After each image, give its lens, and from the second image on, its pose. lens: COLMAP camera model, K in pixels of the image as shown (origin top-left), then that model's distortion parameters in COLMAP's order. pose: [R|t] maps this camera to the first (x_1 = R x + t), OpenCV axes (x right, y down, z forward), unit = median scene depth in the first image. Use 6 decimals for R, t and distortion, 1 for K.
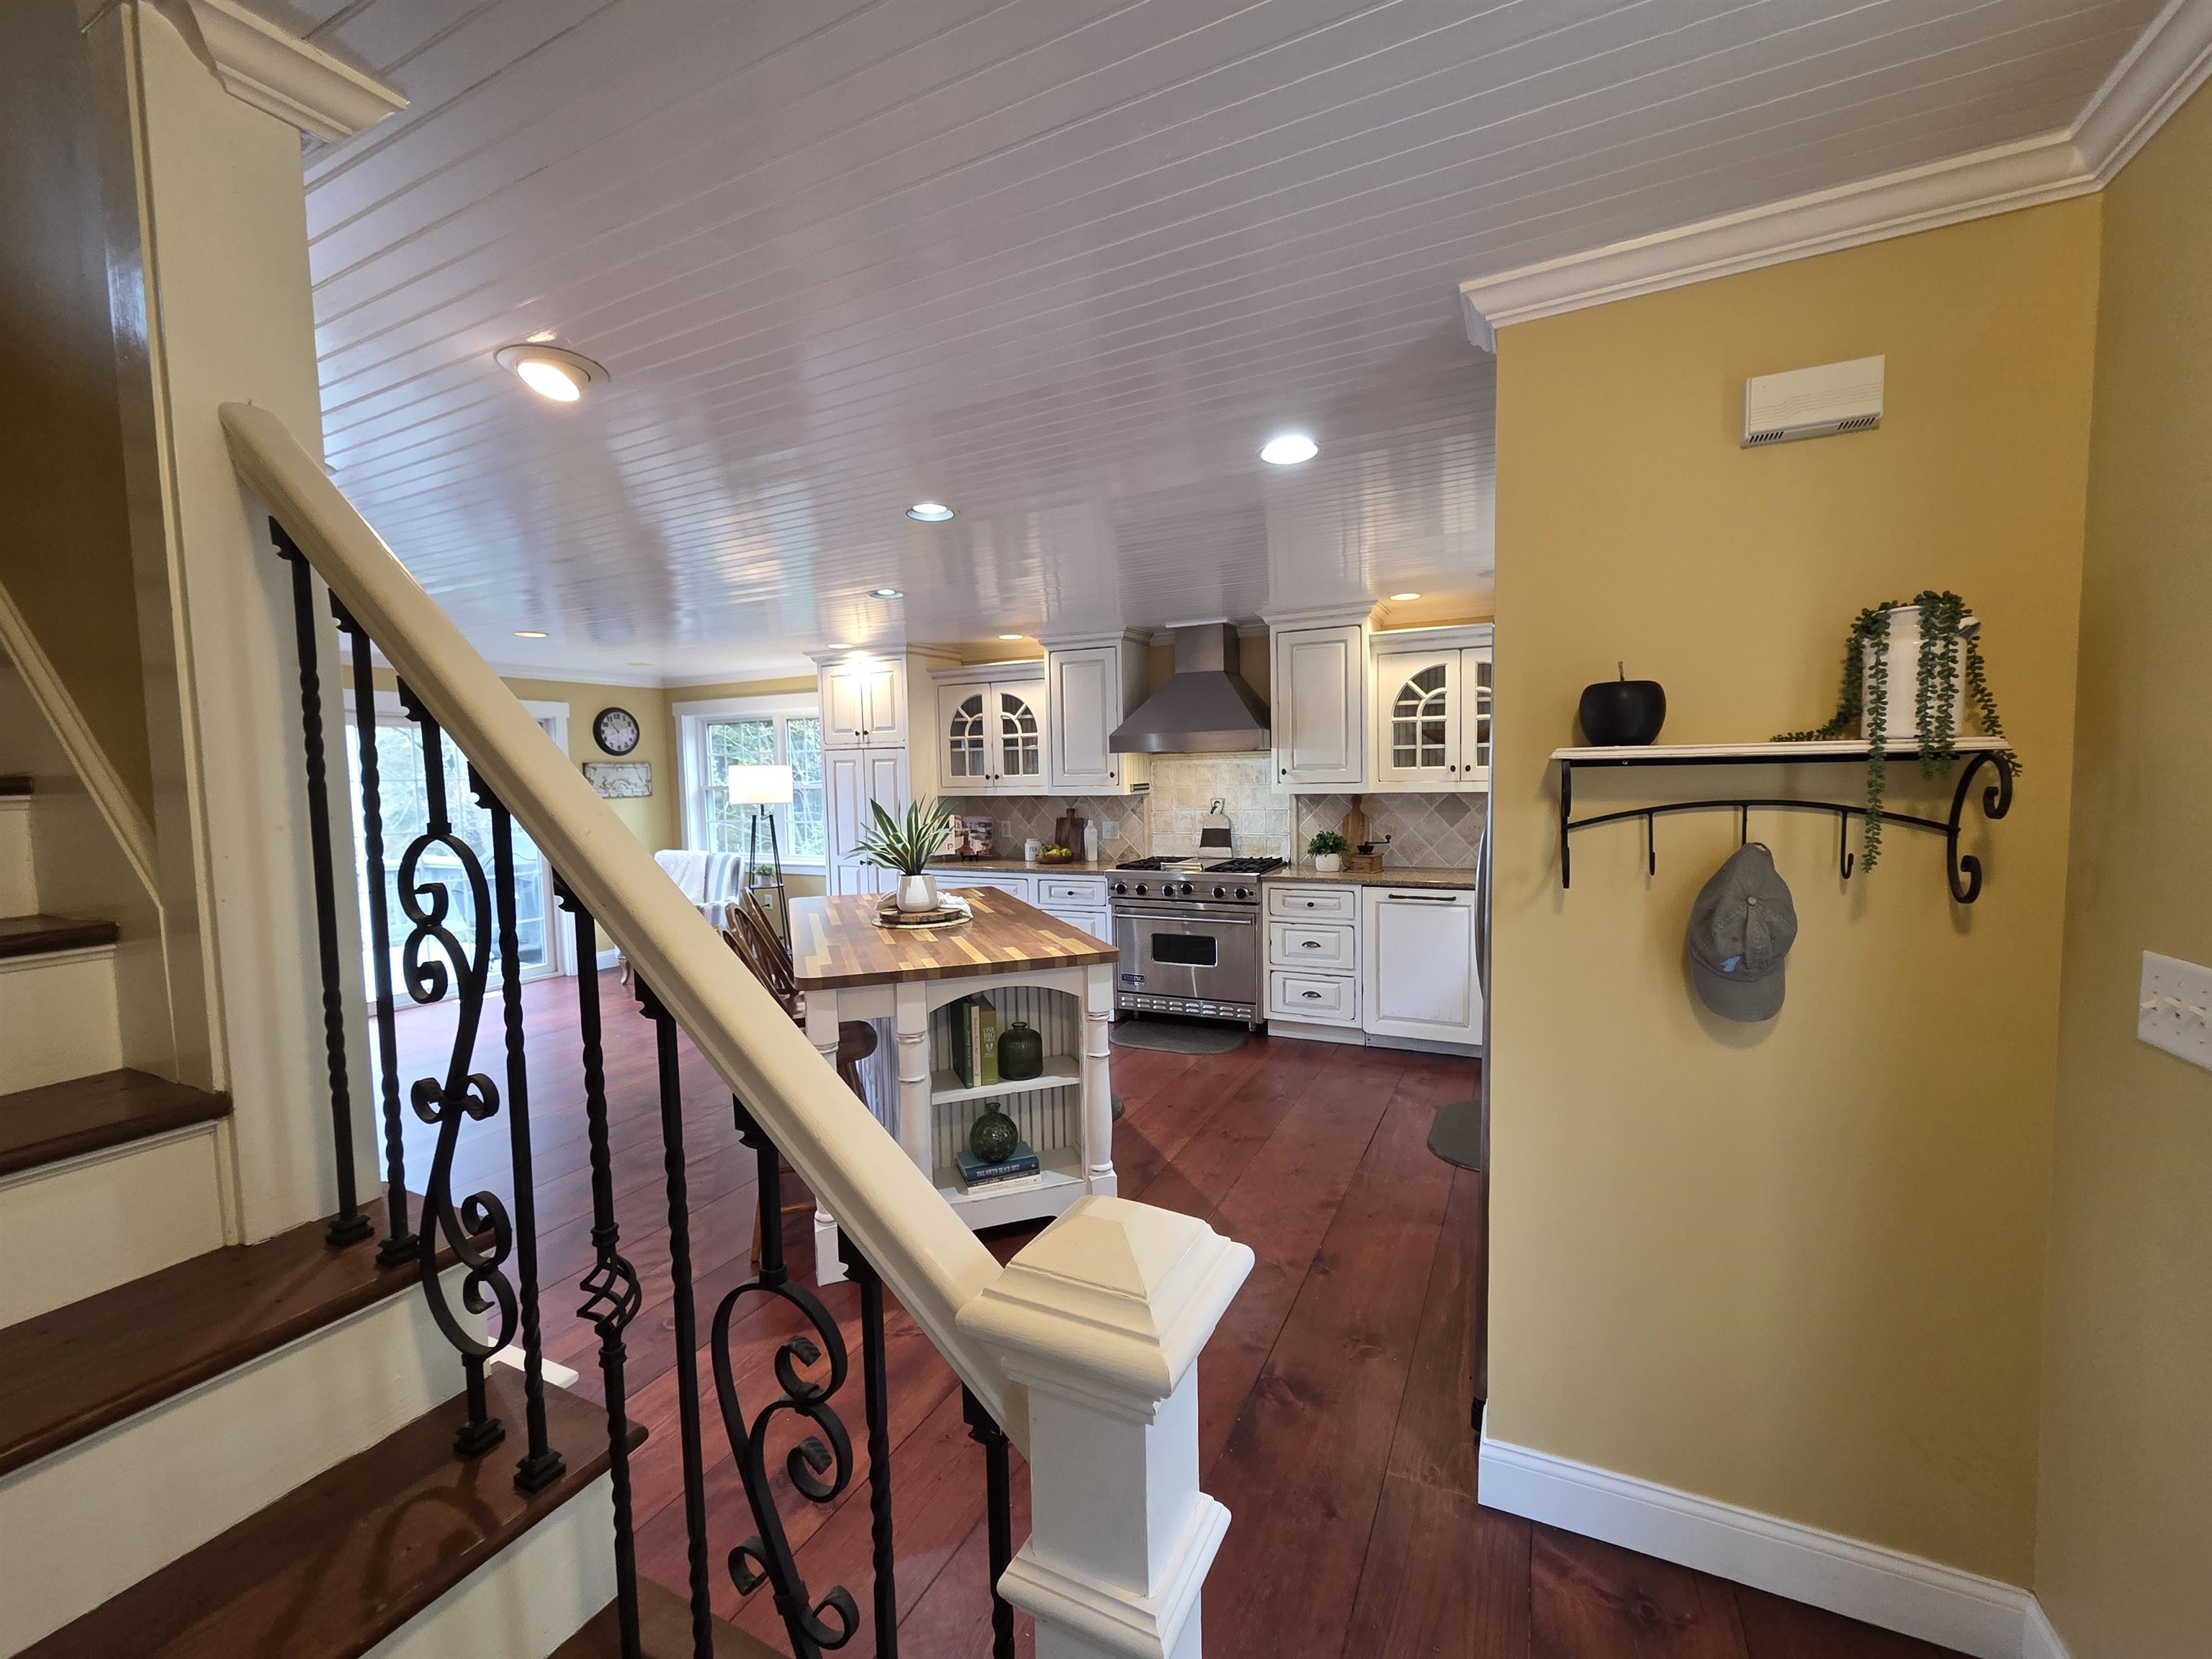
lens RADIAL K [[904.6, 0, 1117.3], [0, 904.6, 834.4], [0, 0, 1]] dist [0.003616, -0.000187]
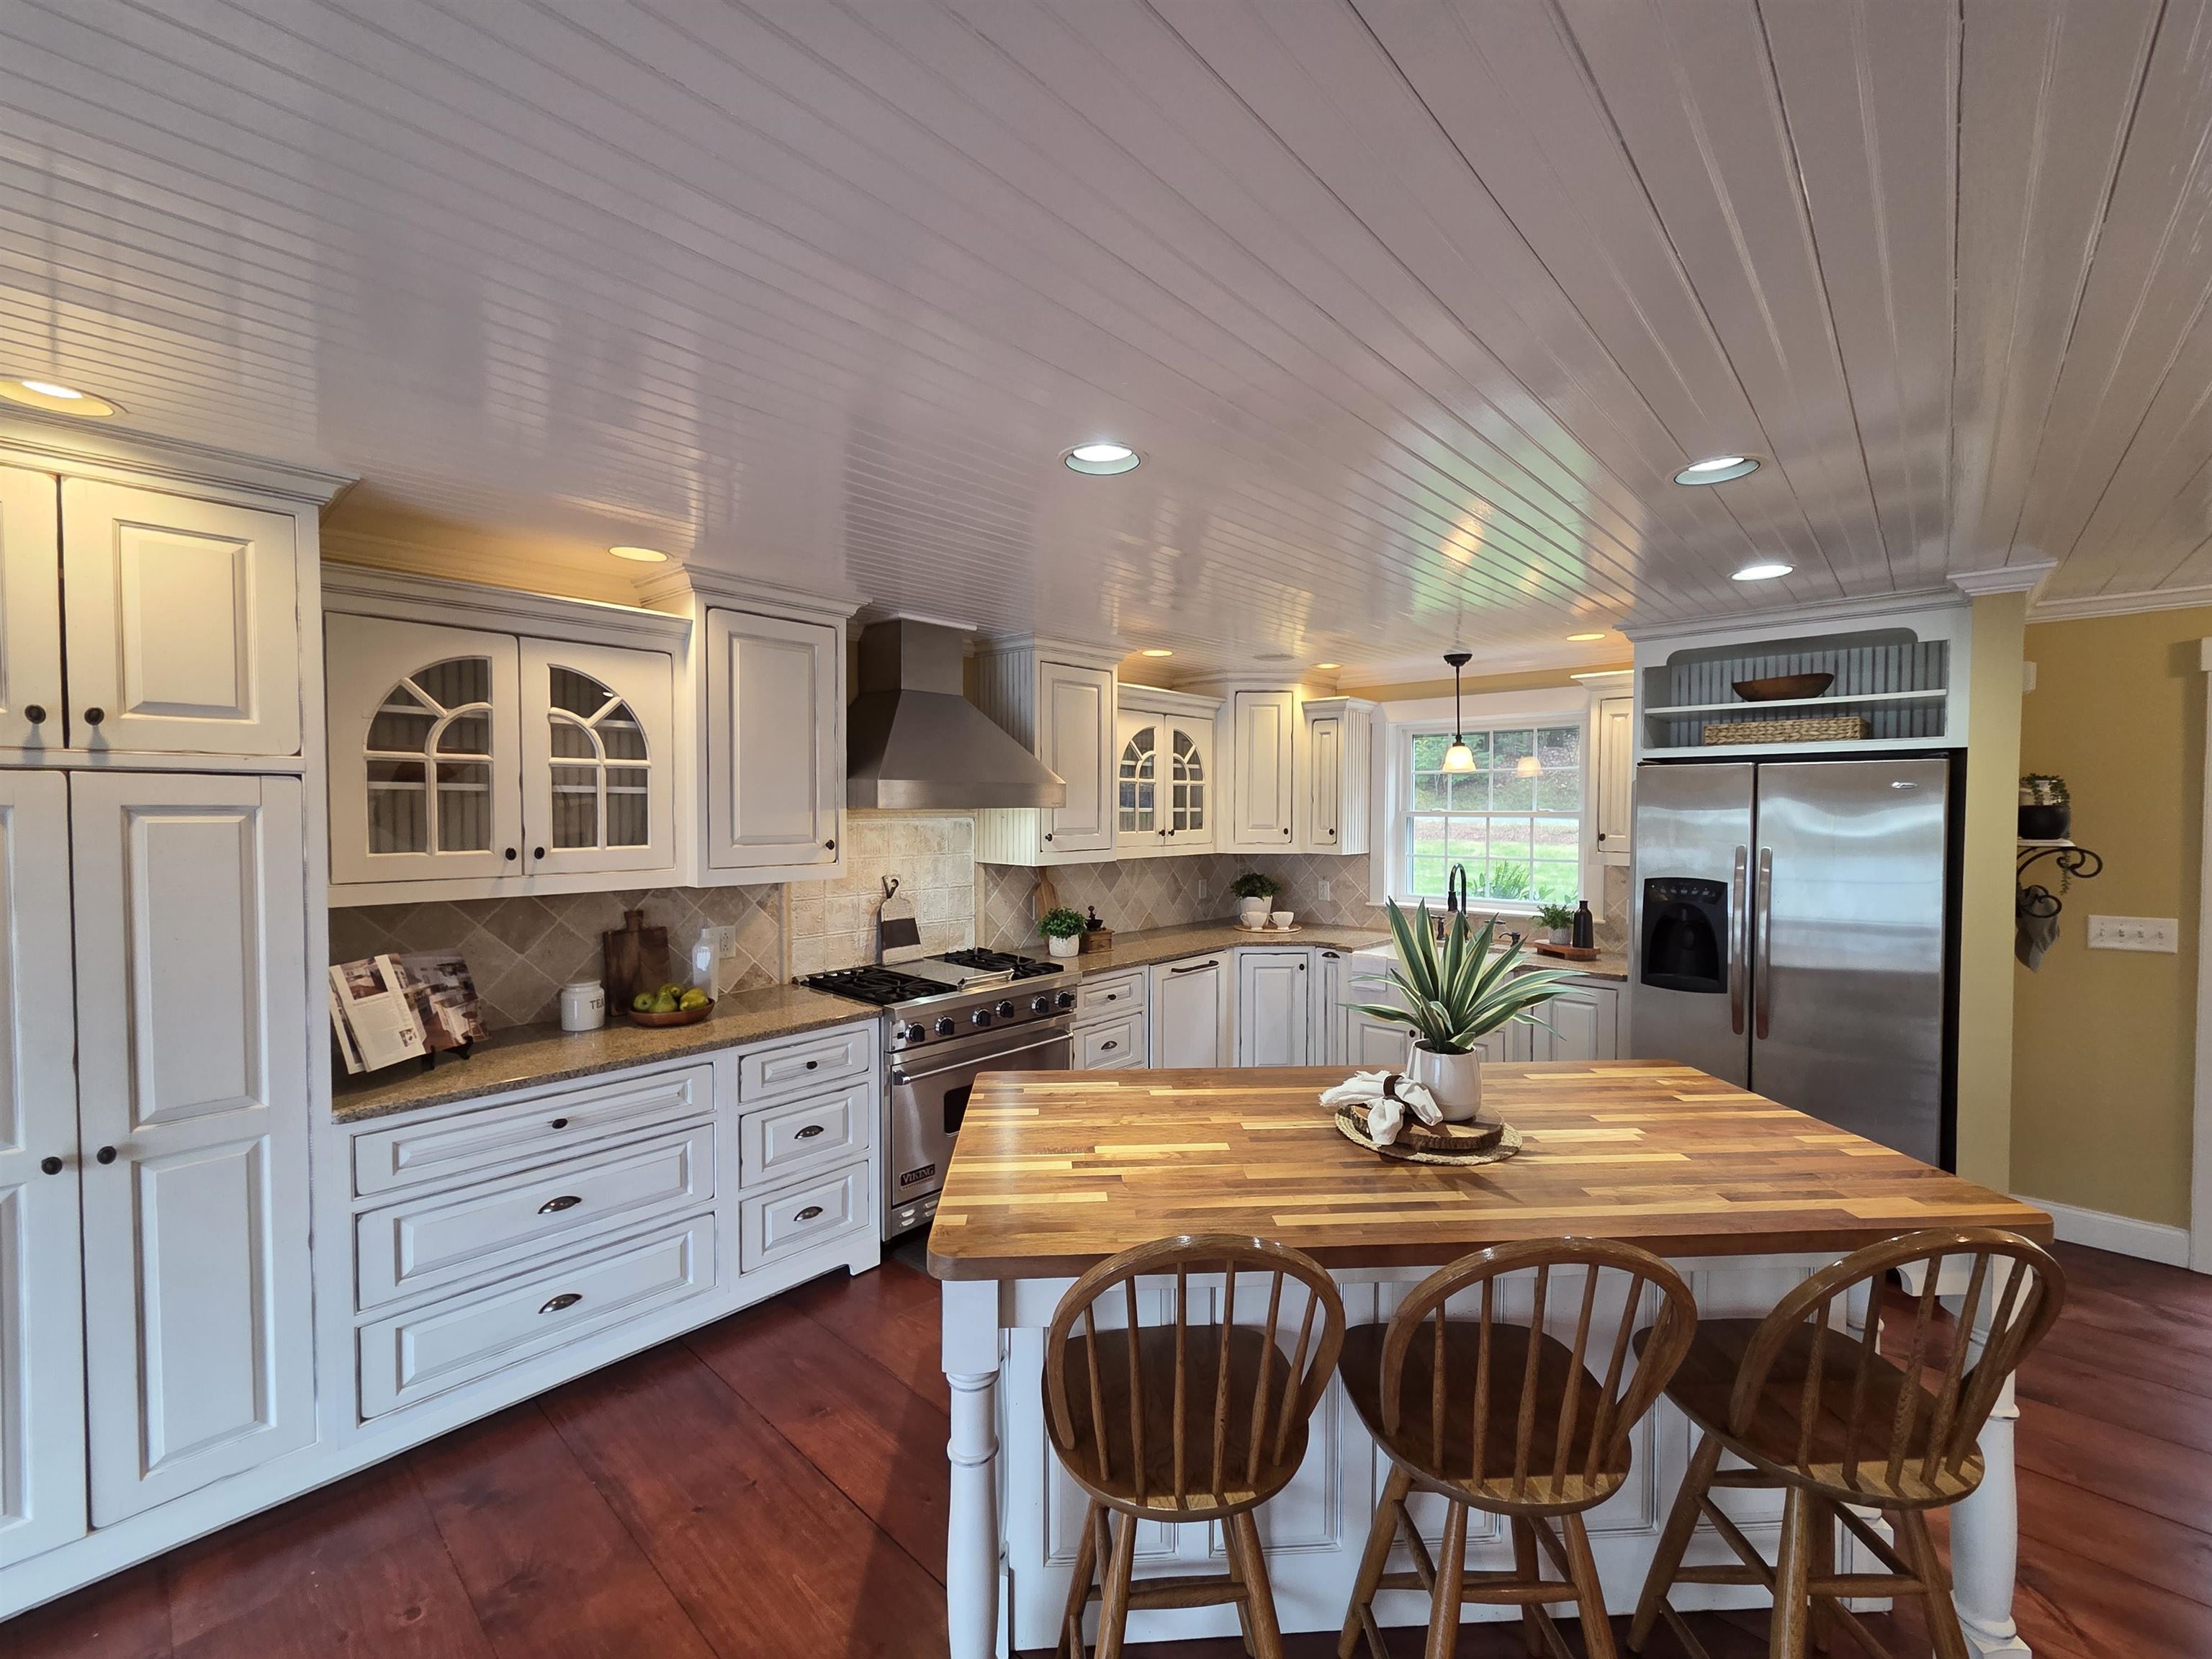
lens RADIAL K [[911.2, 0, 1117.1], [0, 911.2, 833.4], [0, 0, 1]] dist [0.004185, 0.000936]
pose [[0.281350, -0.008845, 0.959565, -0.558627], [0.057218, 0.998333, -0.007574, -0.062565], [-0.957898, 0.057035, 0.281387, 0.711100]]
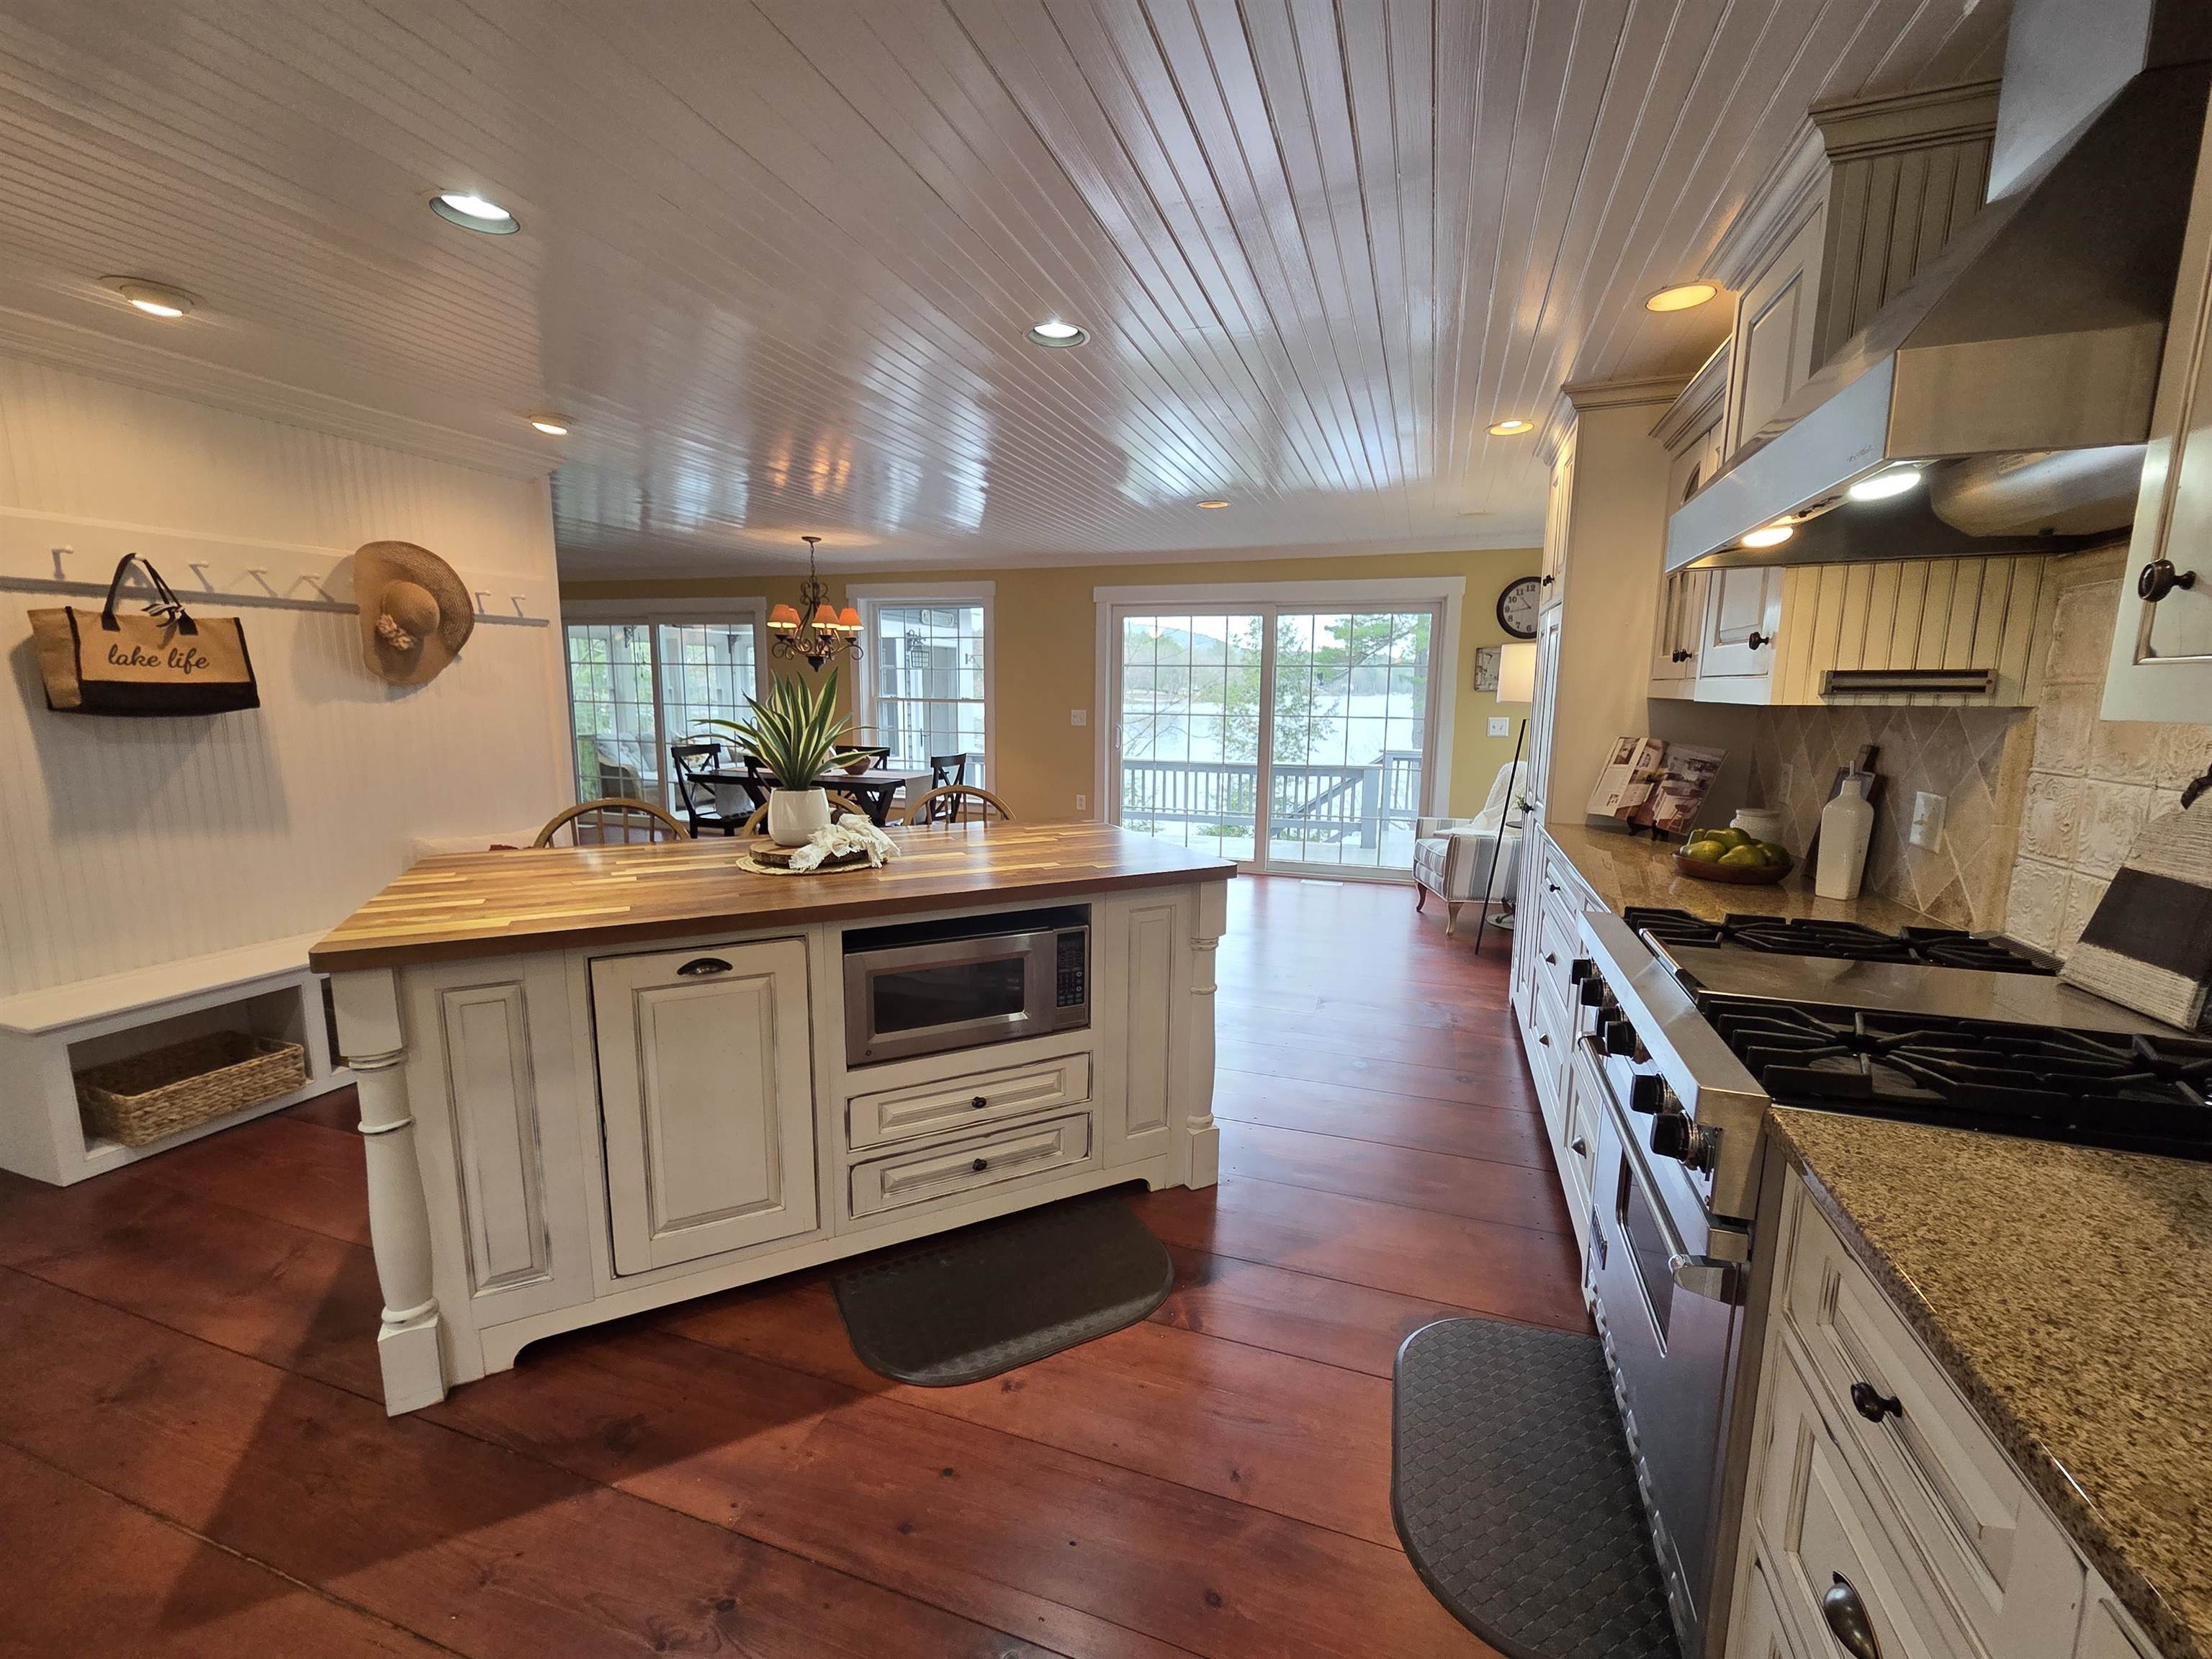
lens RADIAL K [[907.4, 0, 1115.6], [0, 907.4, 831.7], [0, 0, 1]] dist [0.003157, -0.000726]
pose [[0.117919, 0.176821, -0.977154, 0.321318], [-0.077883, 0.982635, 0.168415, -0.038182], [0.989964, 0.056244, 0.129643, 0.793937]]
